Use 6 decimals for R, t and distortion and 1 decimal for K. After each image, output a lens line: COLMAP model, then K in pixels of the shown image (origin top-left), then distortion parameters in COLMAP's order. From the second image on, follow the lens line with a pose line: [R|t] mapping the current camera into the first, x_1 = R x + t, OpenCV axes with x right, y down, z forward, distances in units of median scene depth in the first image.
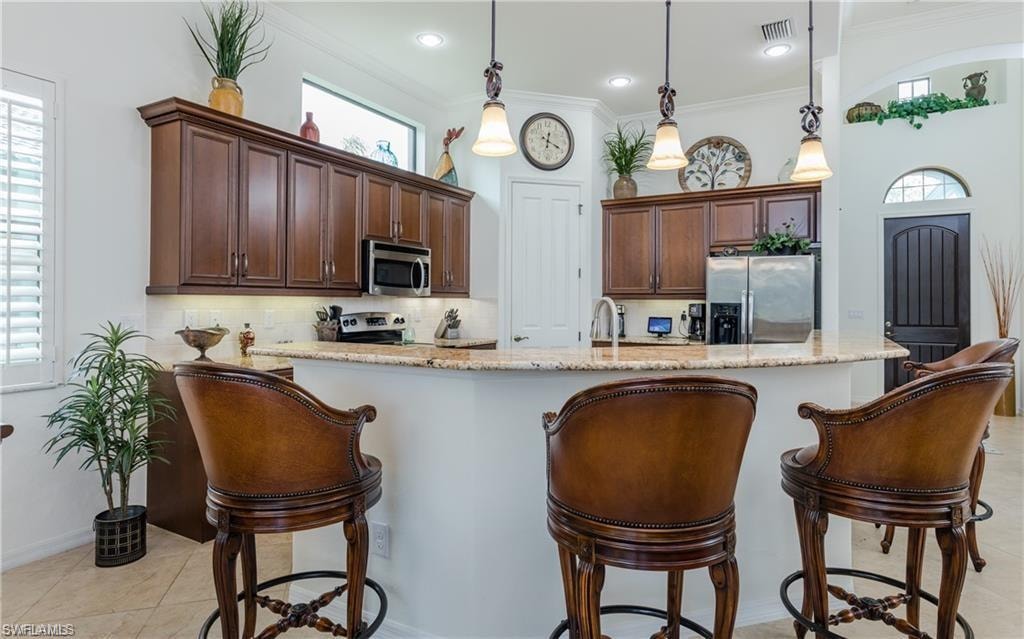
lens RADIAL K [[549.6, 0, 510.5], [0, 549.6, 305.4], [0, 0, 1]] dist [-0.000805, -0.000501]
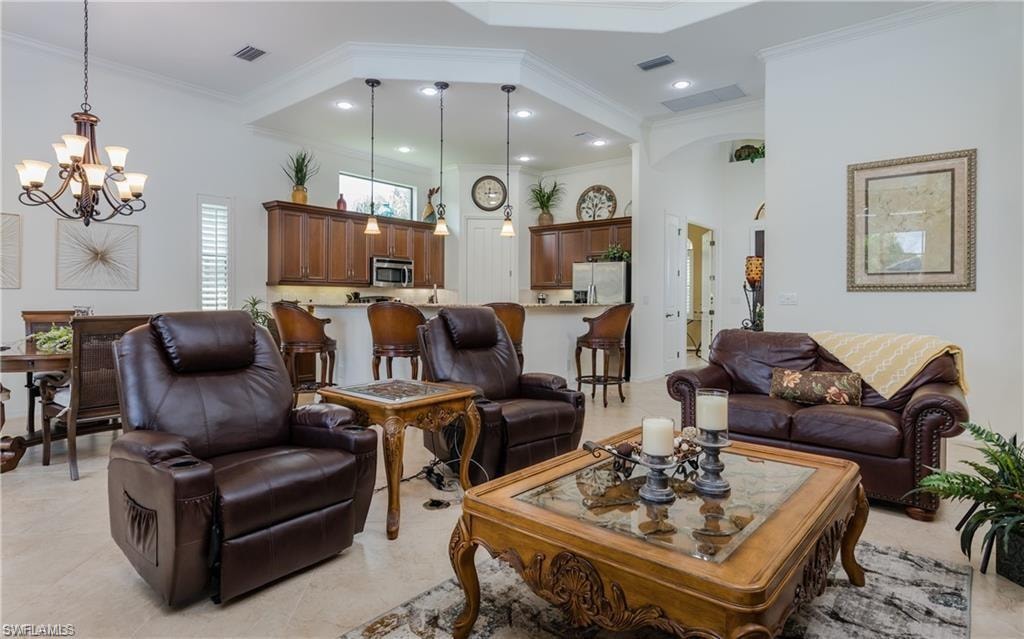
lens RADIAL K [[549.6, 0, 509.8], [0, 549.6, 312.2], [0, 0, 1]] dist [-0.000805, -0.000501]
pose [[0.983037, 0.002824, -0.183384, 0.435544], [-0.000491, 0.999918, 0.012765, 0.035843], [0.183405, -0.012458, 0.982958, -0.614800]]
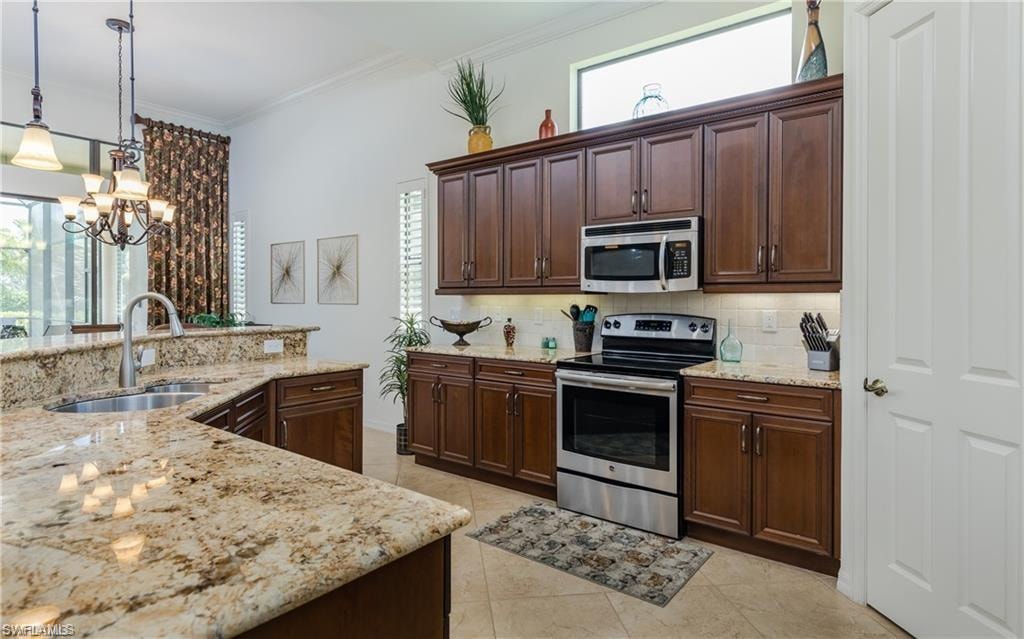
lens RADIAL K [[549.6, 0, 506.6], [0, 549.6, 297.5], [0, 0, 1]] dist [-0.000805, -0.000501]
pose [[-0.144983, -0.007459, -0.989406, 0.462990], [-0.009567, 0.999935, -0.006137, -0.002973], [0.989388, 0.008576, -0.145045, 0.786446]]
